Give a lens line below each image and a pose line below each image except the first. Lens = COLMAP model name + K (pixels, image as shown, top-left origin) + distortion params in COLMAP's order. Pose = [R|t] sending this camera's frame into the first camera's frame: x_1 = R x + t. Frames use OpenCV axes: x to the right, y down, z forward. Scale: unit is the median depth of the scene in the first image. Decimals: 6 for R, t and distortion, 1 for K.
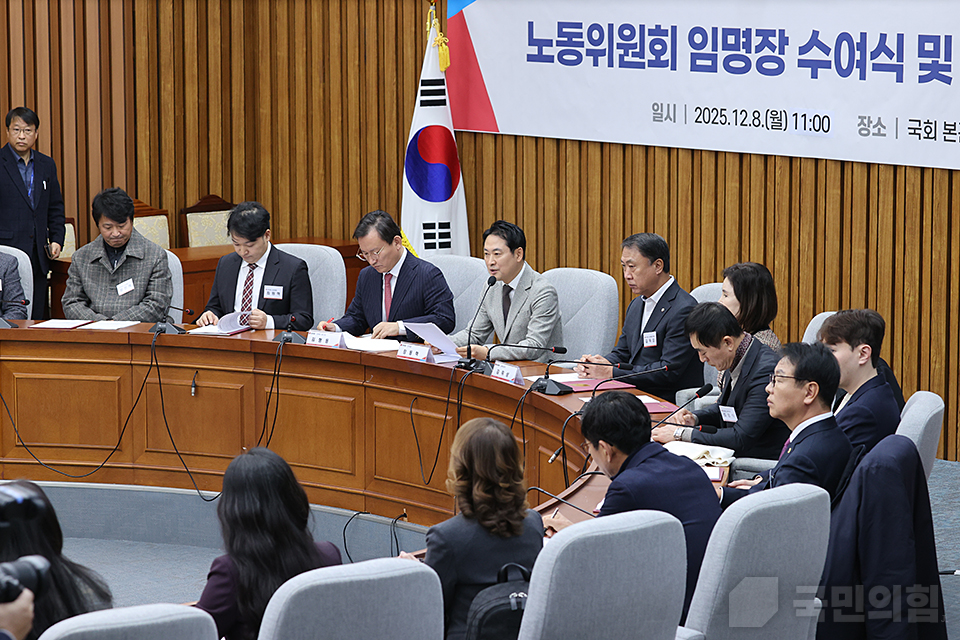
lens RADIAL K [[2924.7, 0, 480.0], [0, 2924.7, 320.0], [0, 0, 1]] dist [0.054907, -0.981351]
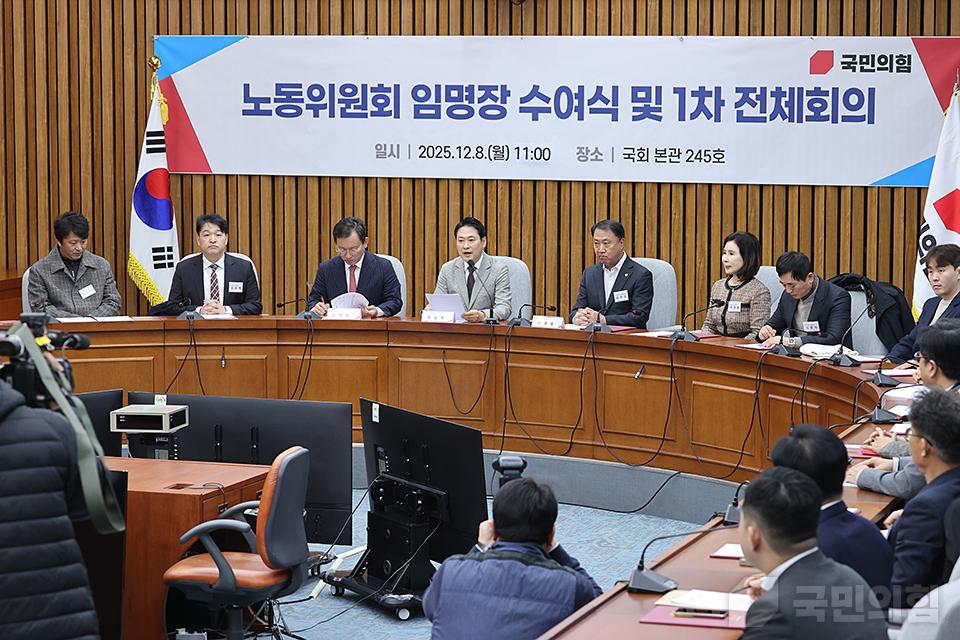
lens RADIAL K [[2730.7, 0, 480.0], [0, 2730.7, 320.0], [0, 0, 1]] dist [0.045676, -0.552414]
pose [[0.858997, -0.042620, 0.510204, -0.537242], [0.062760, 0.997779, -0.022314, 0.034676], [-0.508120, 0.051188, 0.859764, -0.064250]]
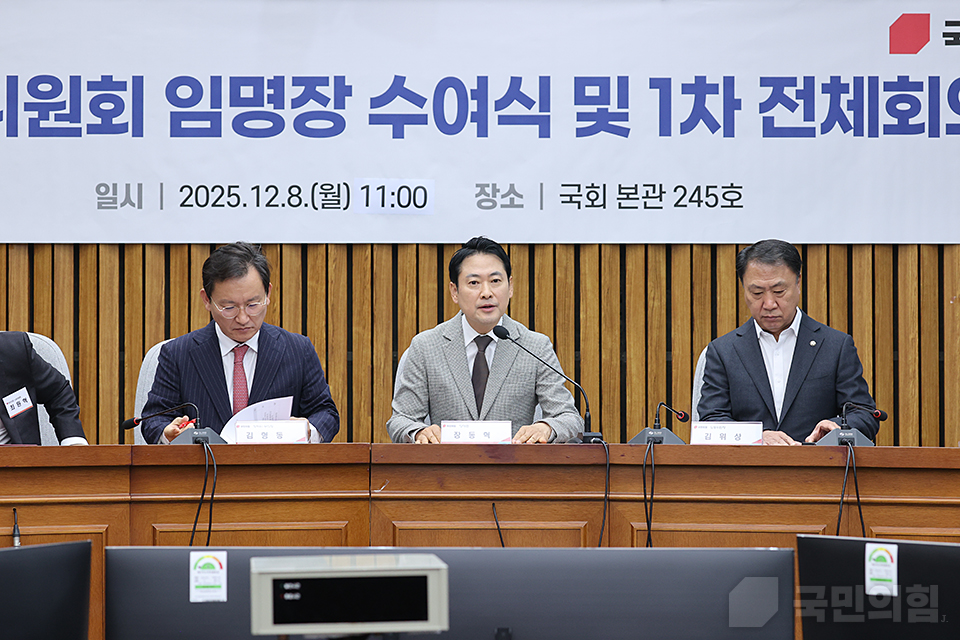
lens RADIAL K [[2730.7, 0, 480.0], [0, 2730.7, 320.0], [0, 0, 1]] dist [0.045676, -0.552414]
pose [[0.655465, 0.019014, 0.754986, -0.395043], [0.100225, 0.988651, -0.111912, 0.044509], [-0.748546, 0.149023, 0.646120, 0.514643]]
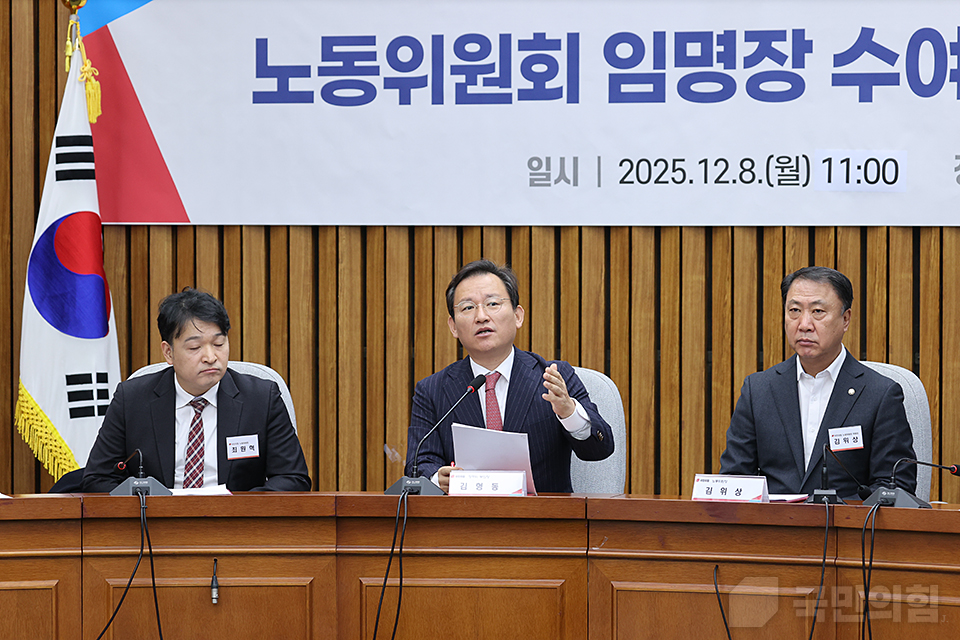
lens RADIAL K [[4028.6, 0, 480.0], [0, 4028.6, 320.0], [0, 0, 1]] dist [0.162119, -1.454354]
pose [[0.871296, -0.007580, 0.490699, -0.384297], [0.062154, 0.993534, -0.095015, 0.043077], [-0.486805, 0.113286, 0.866133, 0.267310]]
